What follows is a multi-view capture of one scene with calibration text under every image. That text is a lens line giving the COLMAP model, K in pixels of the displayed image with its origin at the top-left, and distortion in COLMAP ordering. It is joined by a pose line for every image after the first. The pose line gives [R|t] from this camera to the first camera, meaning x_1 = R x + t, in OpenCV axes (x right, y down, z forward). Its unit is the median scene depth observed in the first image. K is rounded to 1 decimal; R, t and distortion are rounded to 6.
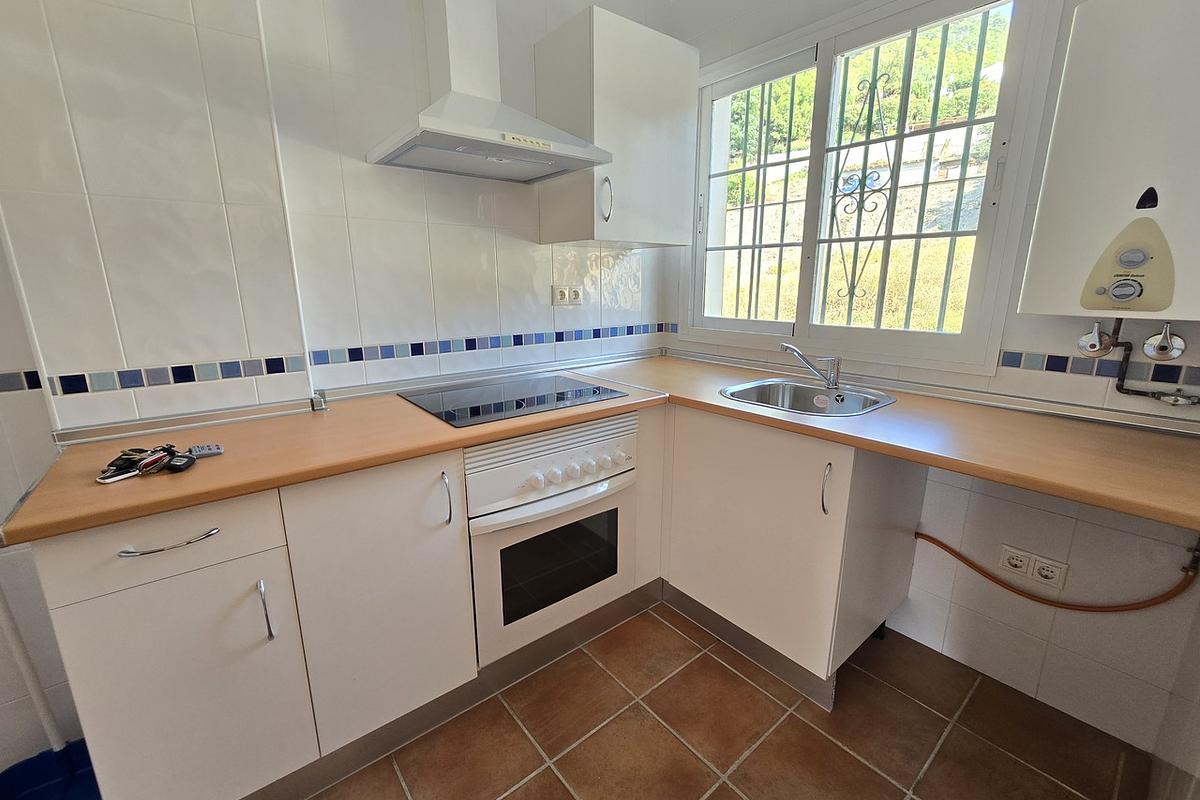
lens RADIAL K [[495.0, 0, 599.6], [0, 495.0, 397.3], [0, 0, 1]] dist [-0.000465, -0.001644]
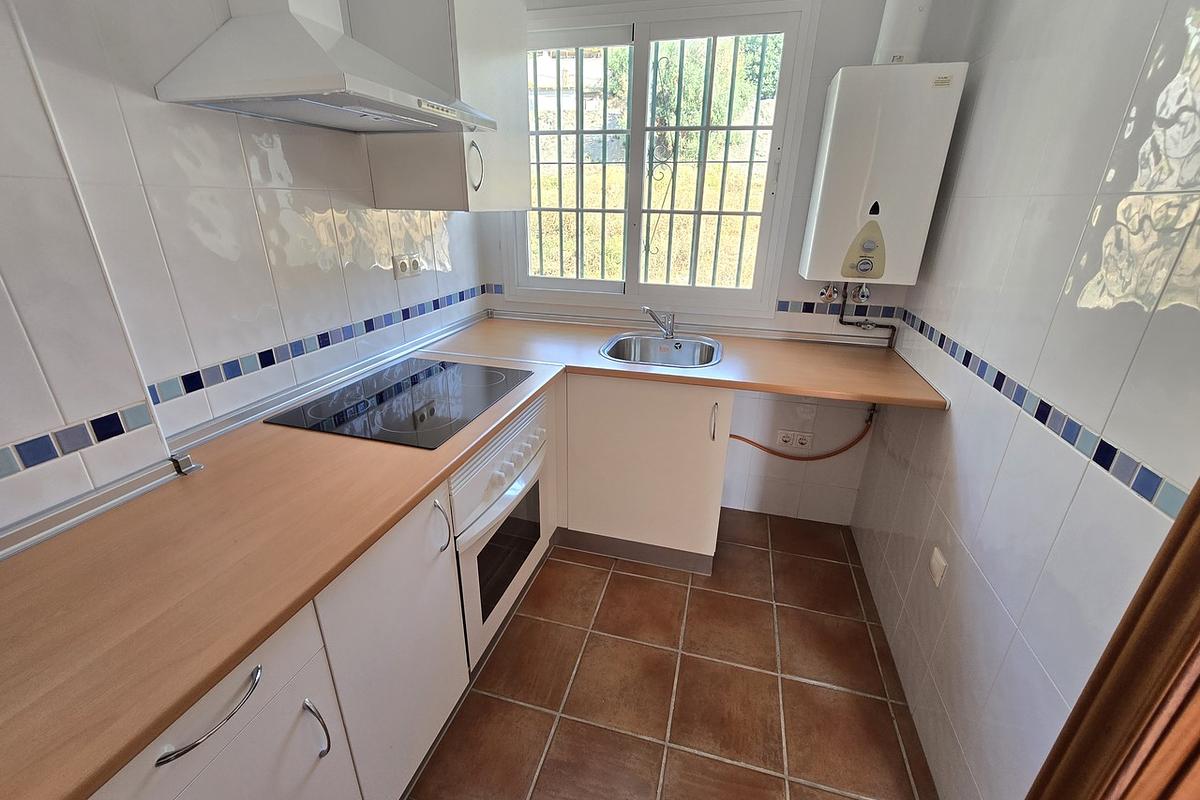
lens RADIAL K [[495.0, 0, 595.6], [0, 495.0, 401.2], [0, 0, 1]] dist [-0.000465, -0.001644]
pose [[0.818831, -0.201437, 0.537530, -0.403204], [0.117329, 0.975369, 0.186787, -0.124304], [-0.561916, -0.089879, 0.822297, 0.078203]]
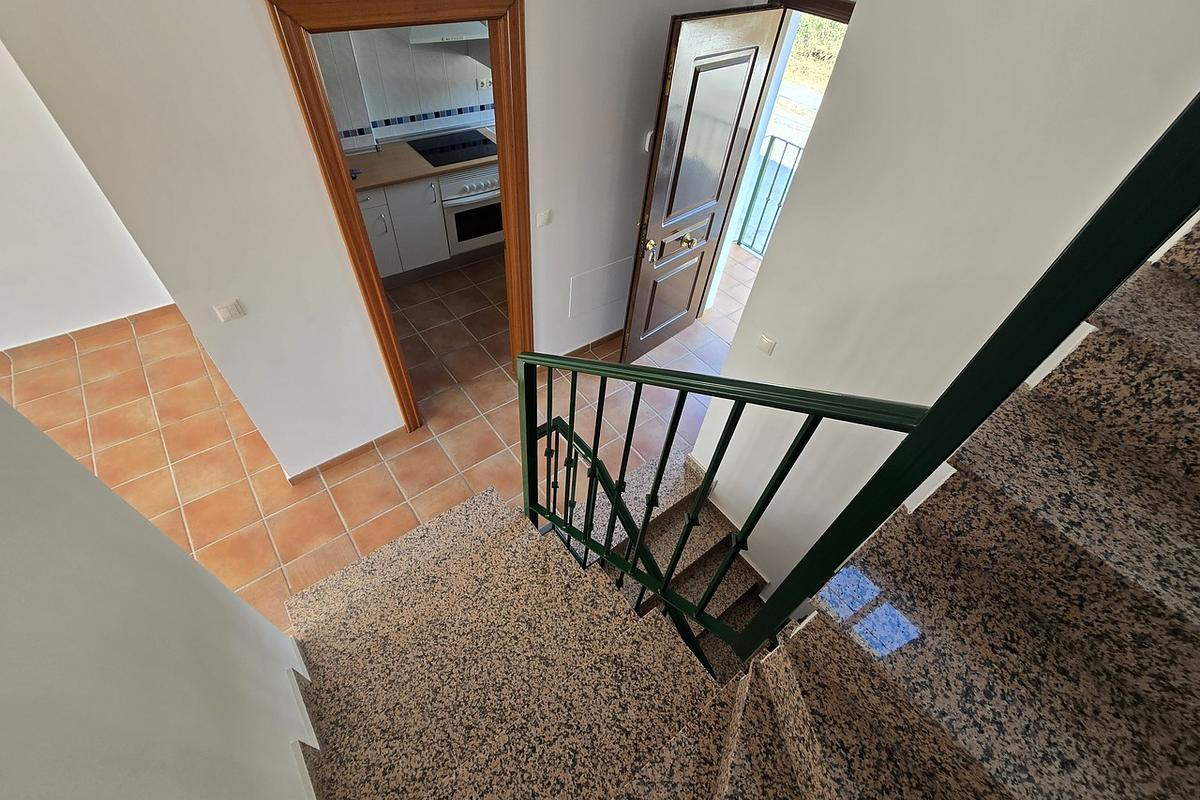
lens RADIAL K [[495.0, 0, 594.5], [0, 495.0, 399.7], [0, 0, 1]] dist [-0.000465, -0.001644]
pose [[0.996162, 0.076110, 0.043236, 0.470423], [-0.087229, 0.822048, 0.562698, -0.405287], [0.007285, -0.564309, 0.825531, -1.633510]]
